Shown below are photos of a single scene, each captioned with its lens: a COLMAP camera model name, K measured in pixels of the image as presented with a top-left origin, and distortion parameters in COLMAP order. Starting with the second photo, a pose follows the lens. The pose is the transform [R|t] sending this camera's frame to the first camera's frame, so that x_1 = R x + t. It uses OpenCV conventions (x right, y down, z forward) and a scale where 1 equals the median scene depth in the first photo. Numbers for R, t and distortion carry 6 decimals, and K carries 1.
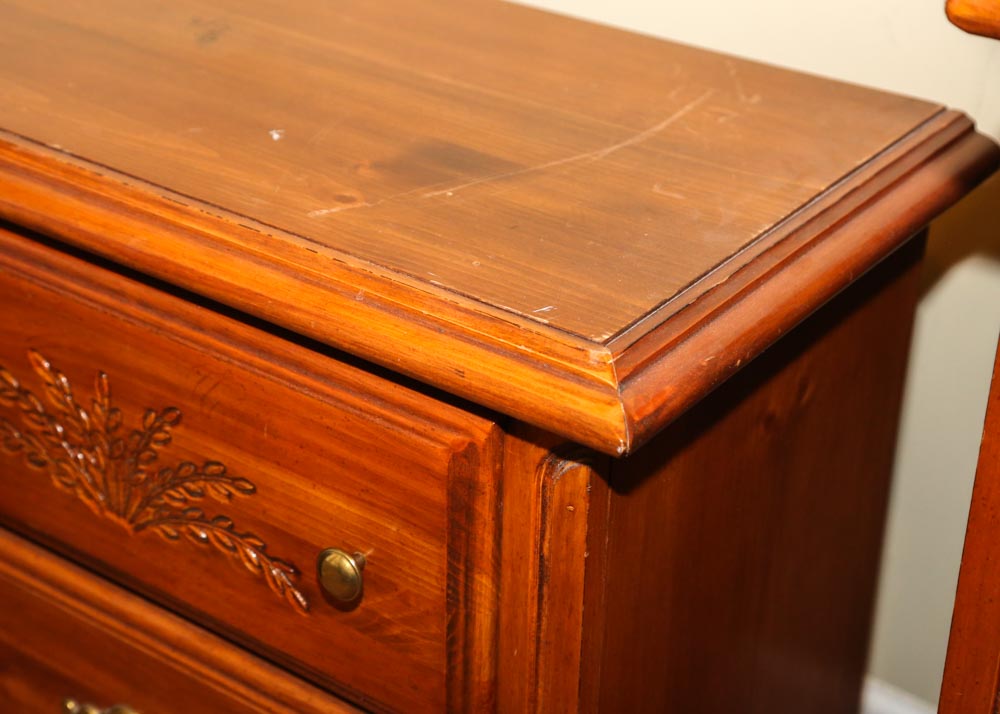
lens RADIAL K [[1895.1, 0, 459.3], [0, 1895.1, 379.7], [0, 0, 1]] dist [0.216523, 0.000000]
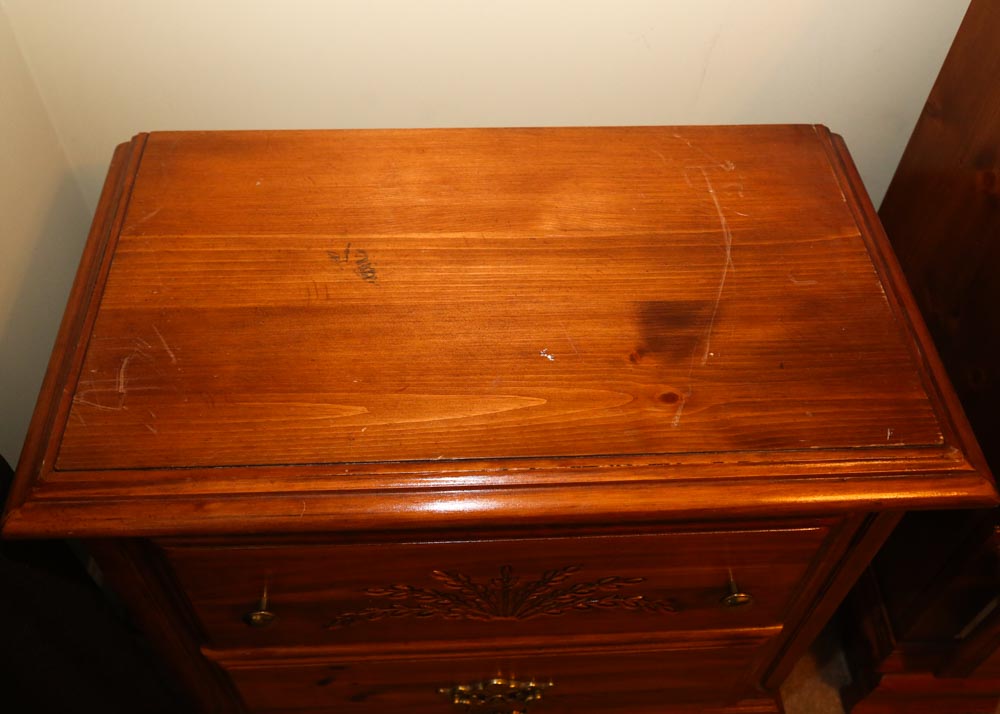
lens RADIAL K [[965.3, 0, 497.0], [0, 965.3, 359.3], [0, 0, 1]] dist [-0.008953, 0.000000]
pose [[0.761749, -0.498290, 0.414058, -0.449527], [0.301876, 0.838477, 0.453682, -0.493322], [-0.573244, -0.220598, 0.789131, 0.537482]]
